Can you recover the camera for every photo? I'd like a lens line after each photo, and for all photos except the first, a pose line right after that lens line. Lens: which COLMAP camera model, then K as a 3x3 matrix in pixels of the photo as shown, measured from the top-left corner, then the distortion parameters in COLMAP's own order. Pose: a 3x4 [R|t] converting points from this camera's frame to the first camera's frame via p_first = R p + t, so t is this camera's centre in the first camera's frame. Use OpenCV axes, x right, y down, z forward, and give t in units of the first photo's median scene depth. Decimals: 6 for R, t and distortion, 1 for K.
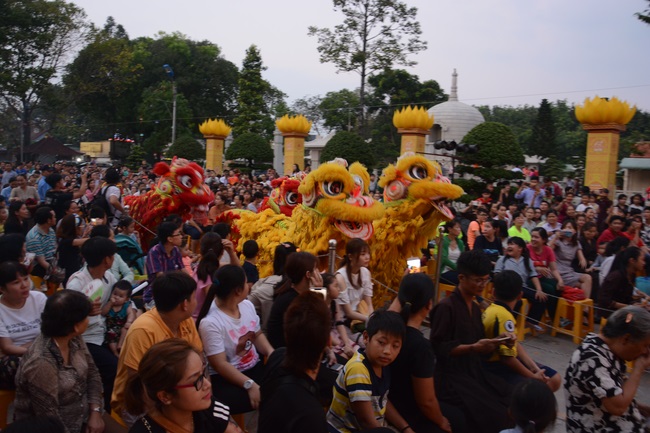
lens RADIAL K [[443.3, 0, 325.0], [0, 443.3, 216.5], [0, 0, 1]] dist [-0.161260, 0.070799]
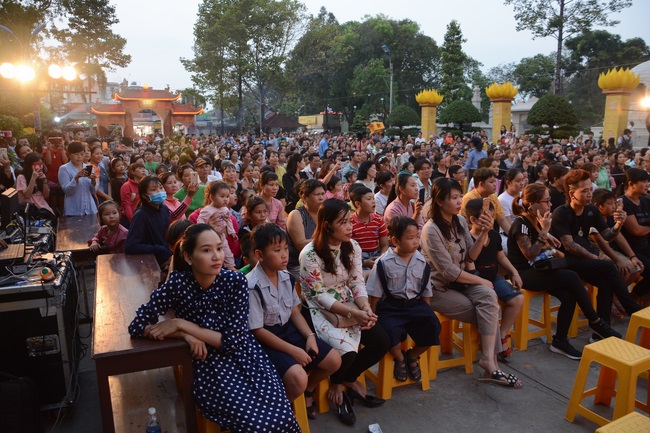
lens RADIAL K [[443.3, 0, 325.0], [0, 443.3, 216.5], [0, 0, 1]] dist [-0.161260, 0.070799]
pose [[0.923975, 0.023575, -0.381726, -0.041375], [0.000764, 0.997983, 0.063484, 0.028982], [0.382452, -0.058949, 0.922093, -0.137729]]
